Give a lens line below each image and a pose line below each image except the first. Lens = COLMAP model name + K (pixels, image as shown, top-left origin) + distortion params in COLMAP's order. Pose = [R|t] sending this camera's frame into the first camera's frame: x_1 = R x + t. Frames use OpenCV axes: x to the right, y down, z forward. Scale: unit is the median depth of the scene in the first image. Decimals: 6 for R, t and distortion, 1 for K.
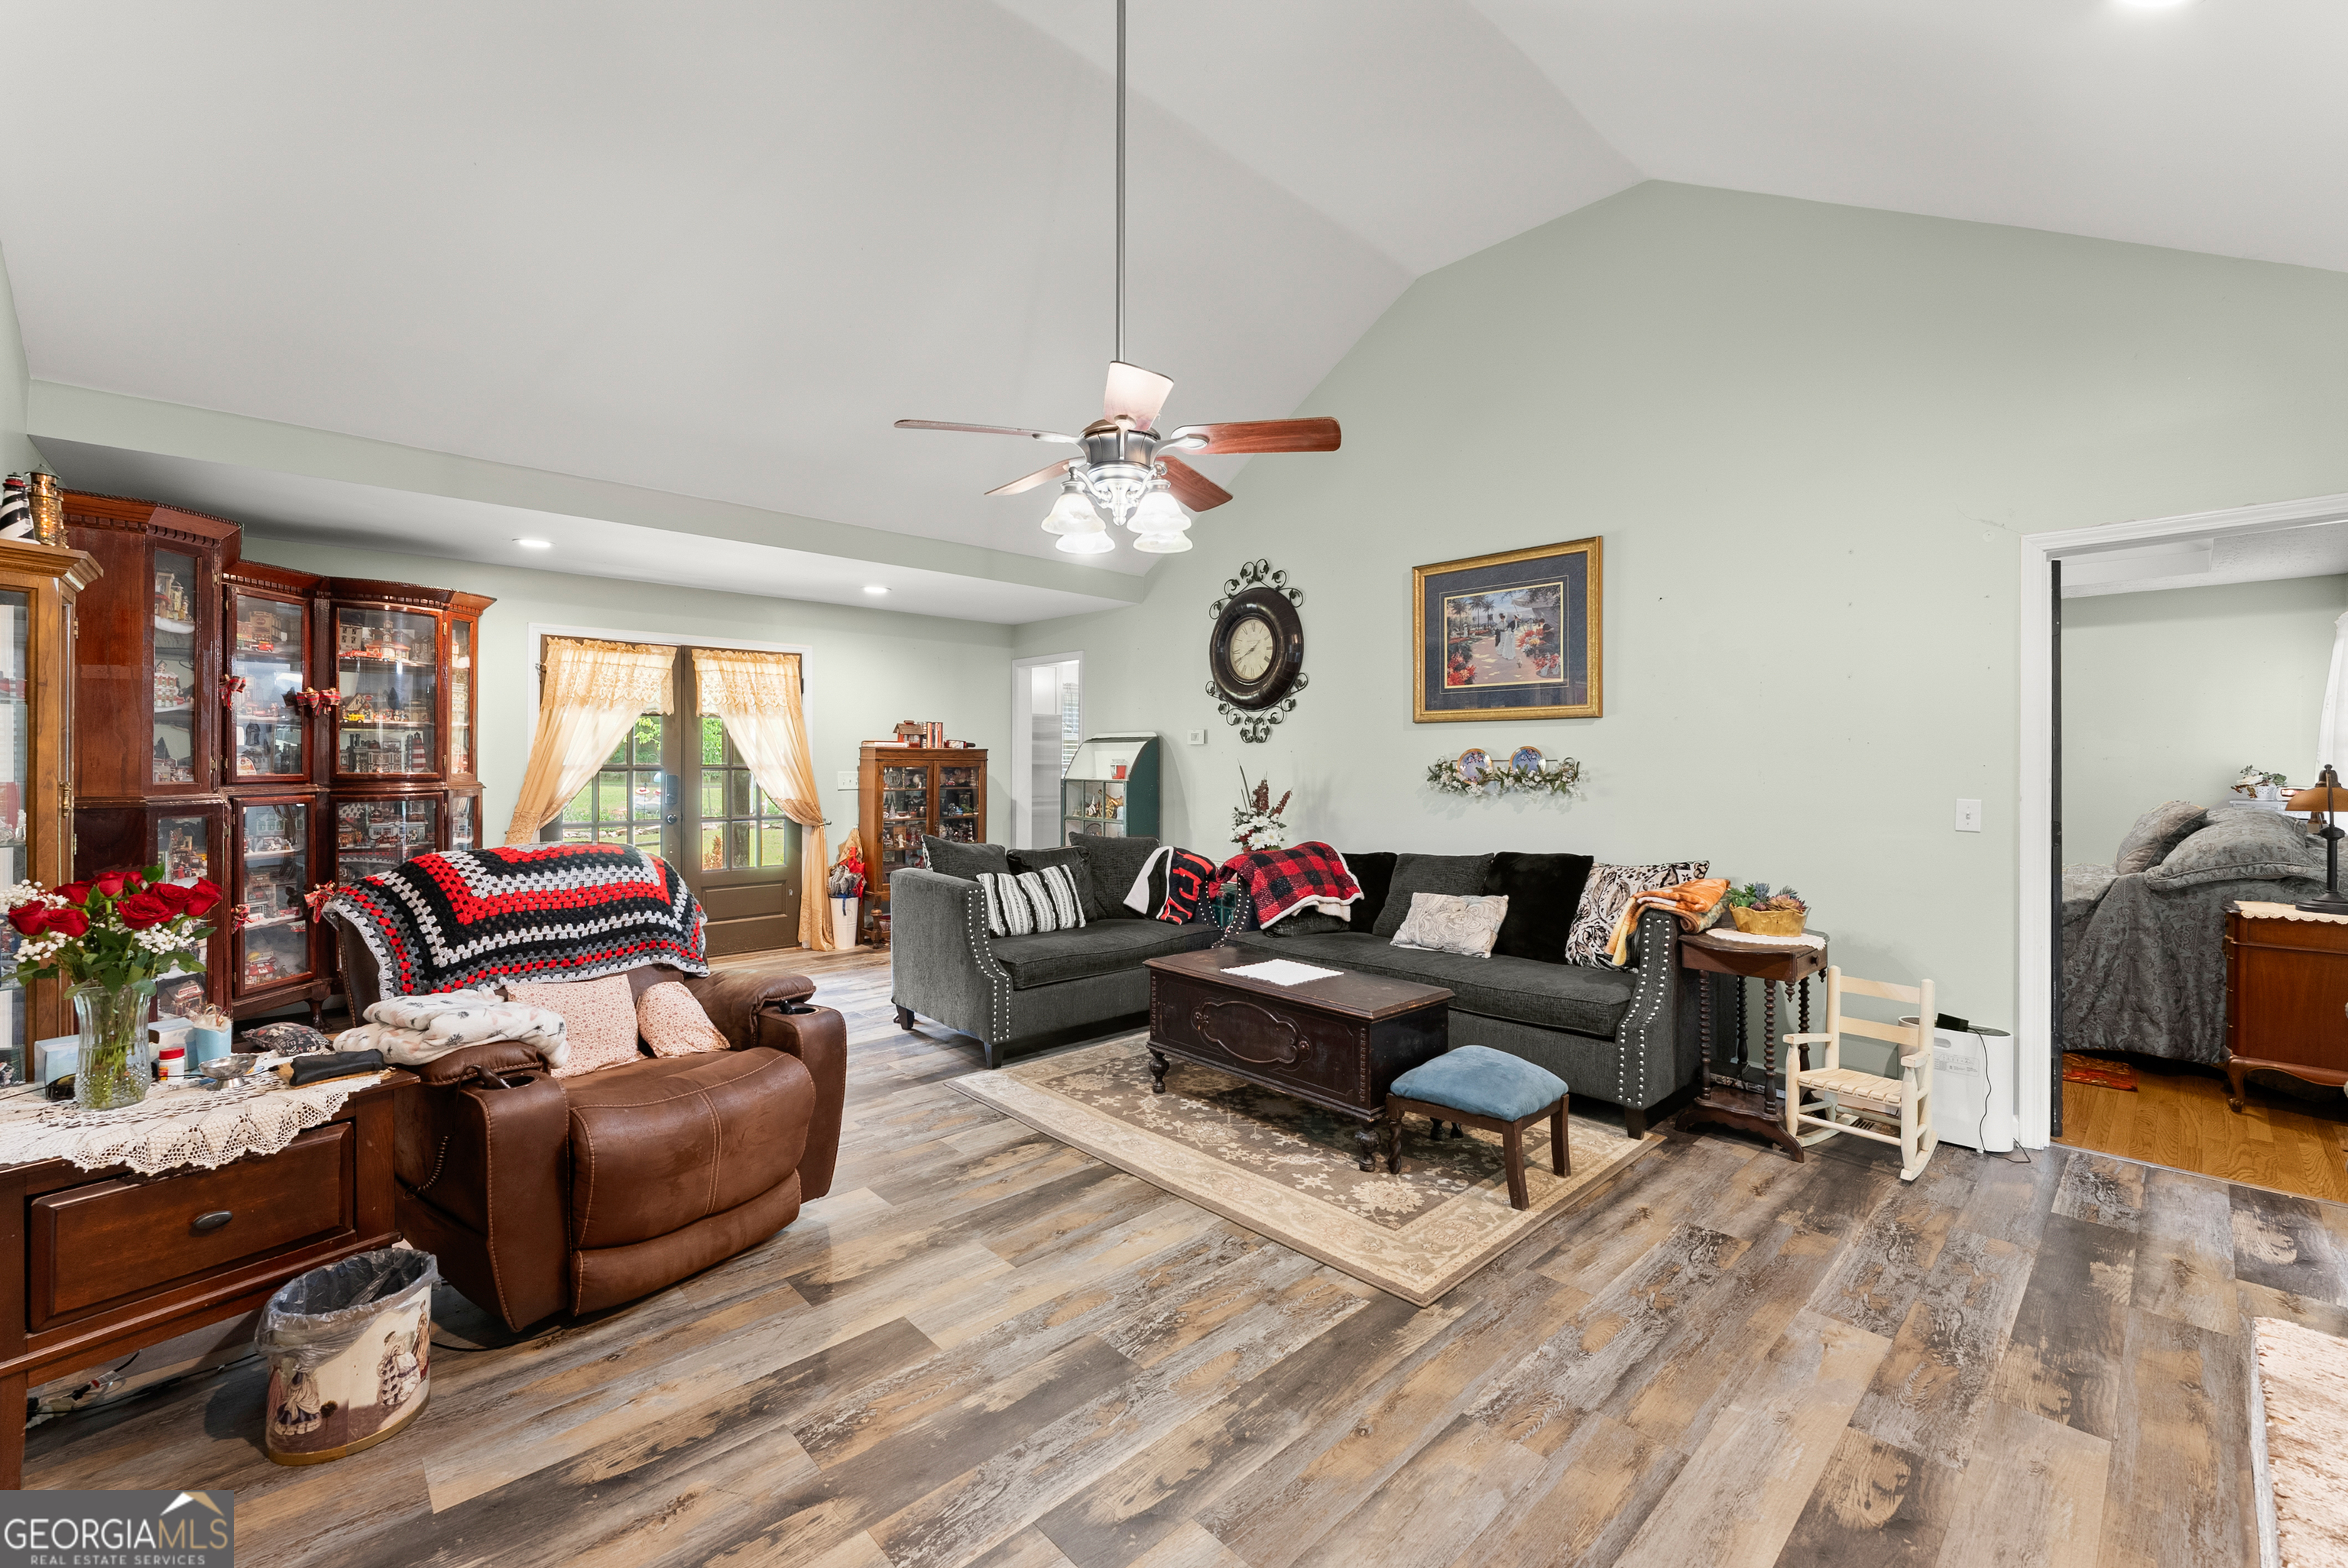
lens RADIAL K [[958.9, 0, 1170.3], [0, 958.9, 761.4], [0, 0, 1]] dist [-0.002609, -0.000333]
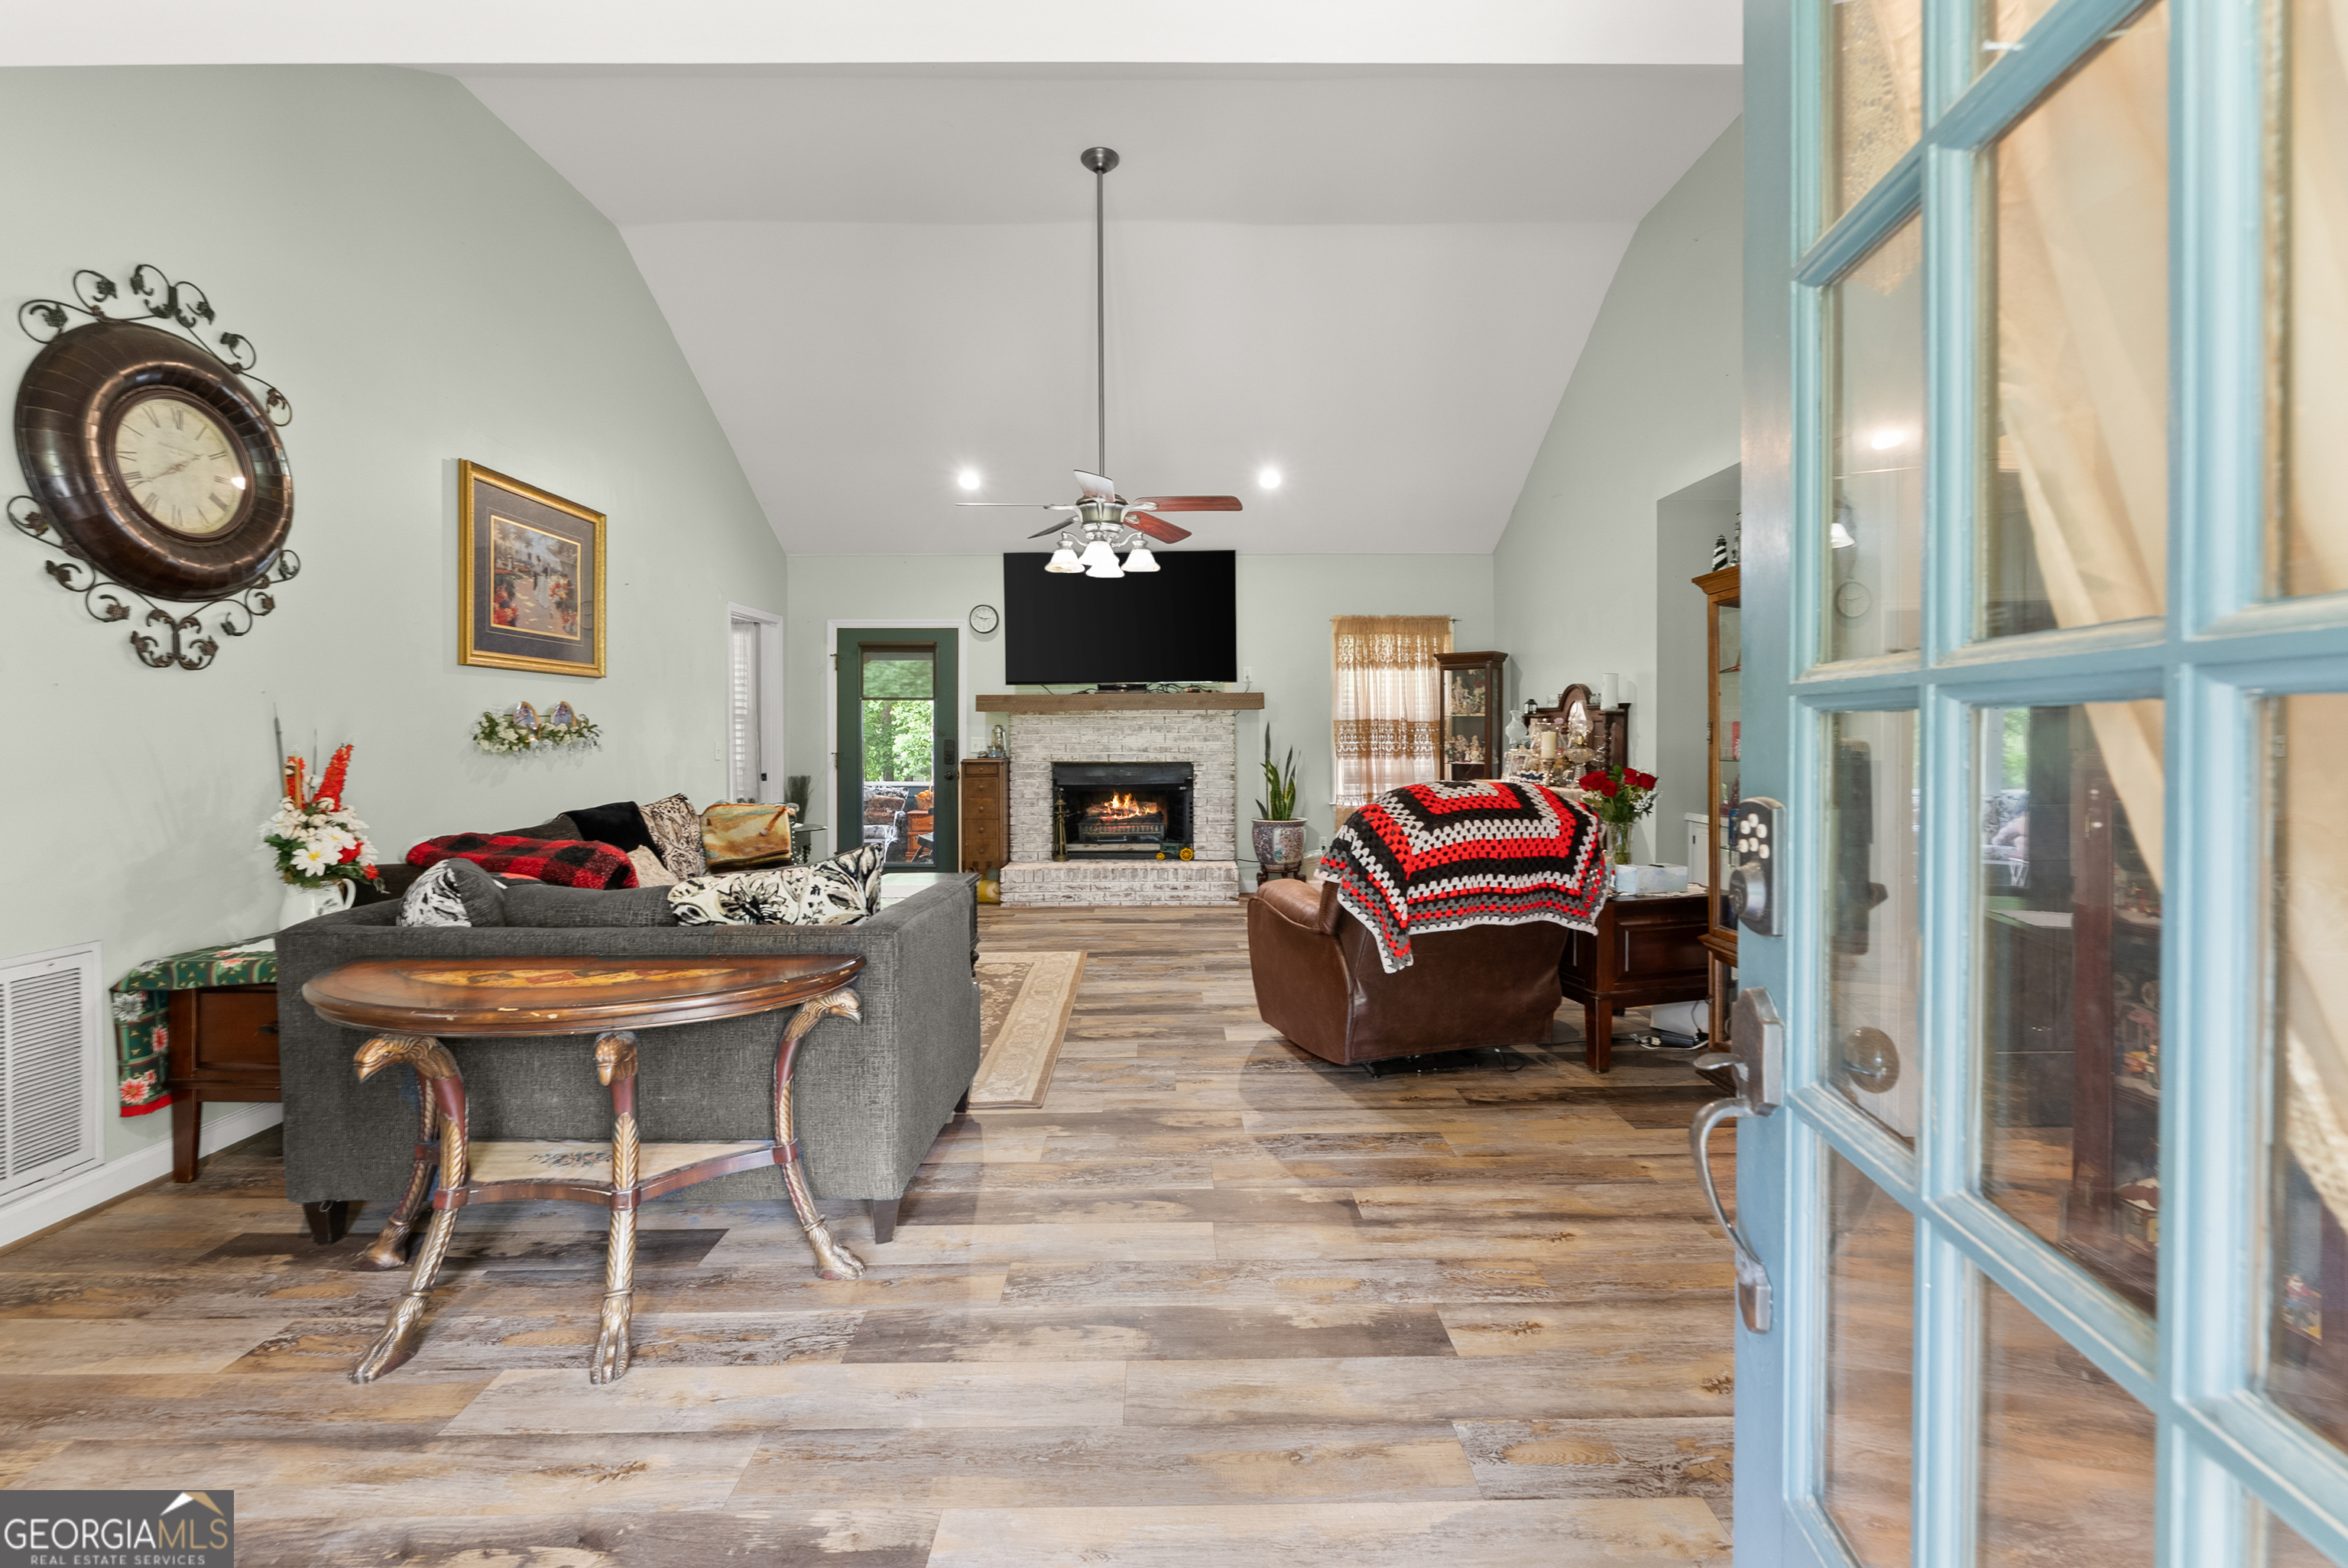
lens RADIAL K [[973.1, 0, 1170.0], [0, 973.1, 735.7], [0, 0, 1]] dist [-0.001494, -0.000098]
pose [[-0.736320, 0.000861, 0.676632, -0.717079], [0.006234, 0.999965, 0.005511, 0.016427], [-0.676604, 0.008276, -0.736300, 1.256805]]
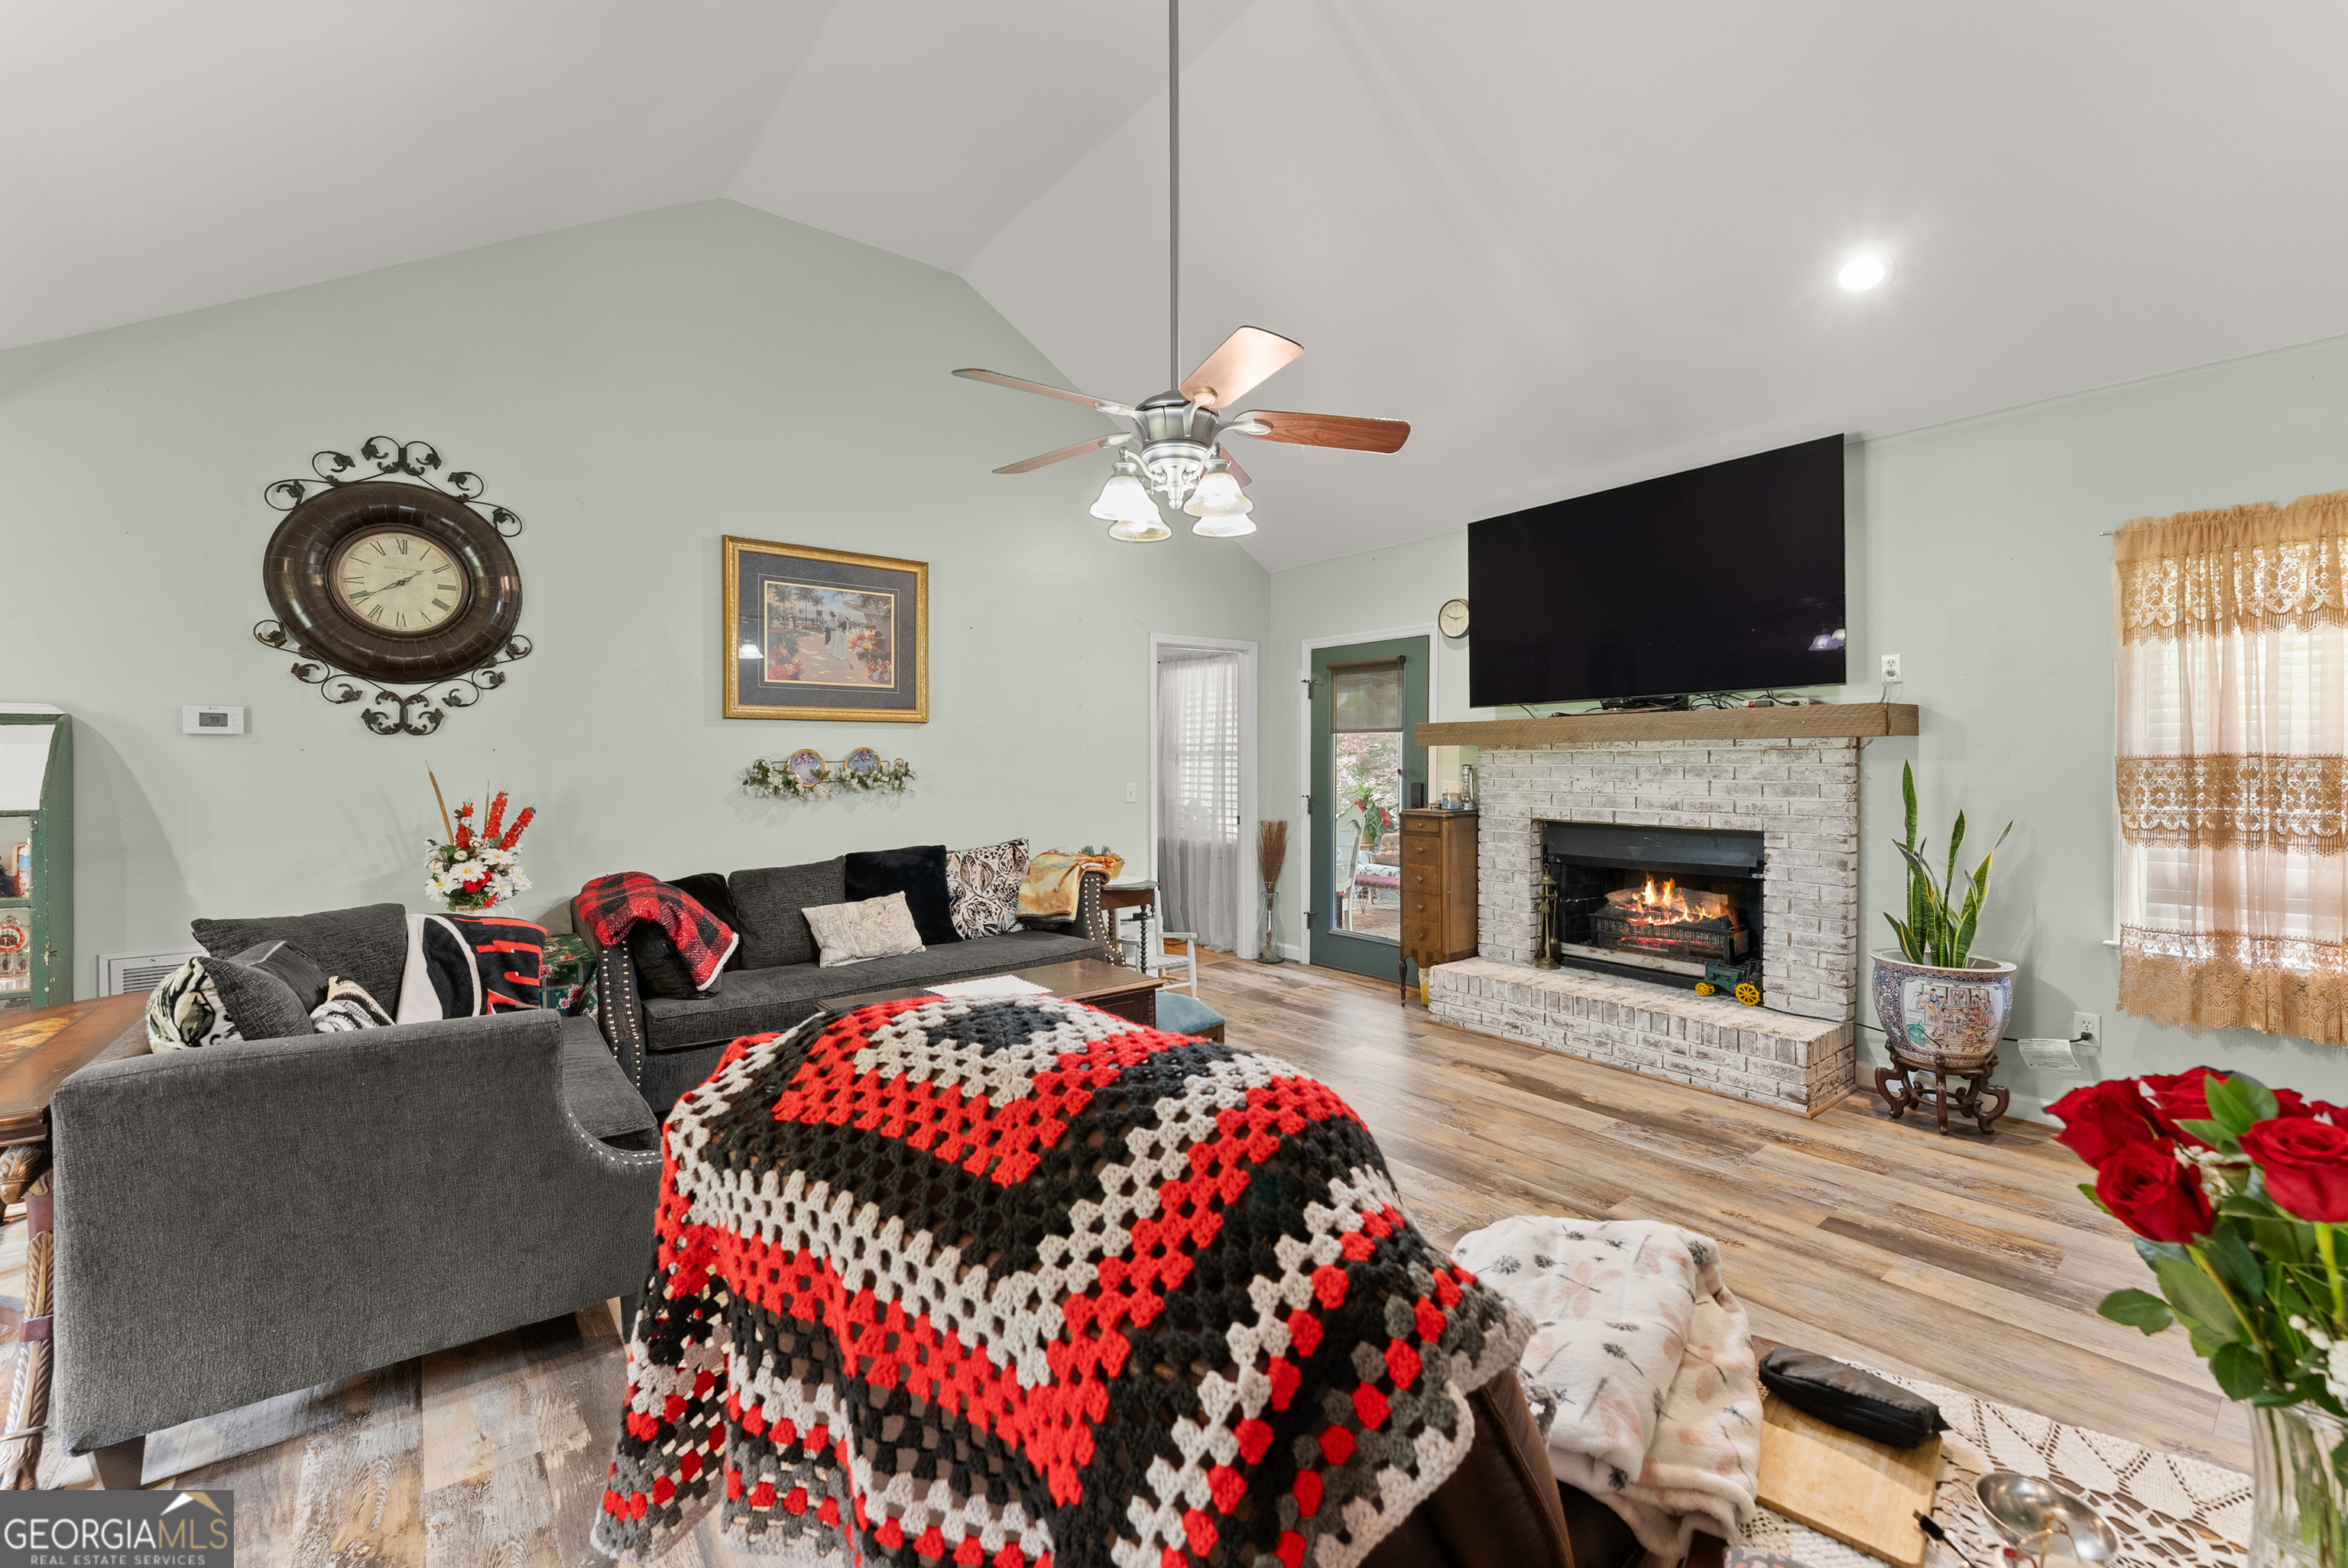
lens RADIAL K [[958.9, 0, 1170.3], [0, 958.9, 761.4], [0, 0, 1]] dist [-0.002609, -0.000333]
pose [[0.082385, -0.001047, 0.996600, -0.594919], [0.006574, 0.999978, 0.000507, 0.000688], [-0.996579, 0.006510, 0.082390, 0.565385]]
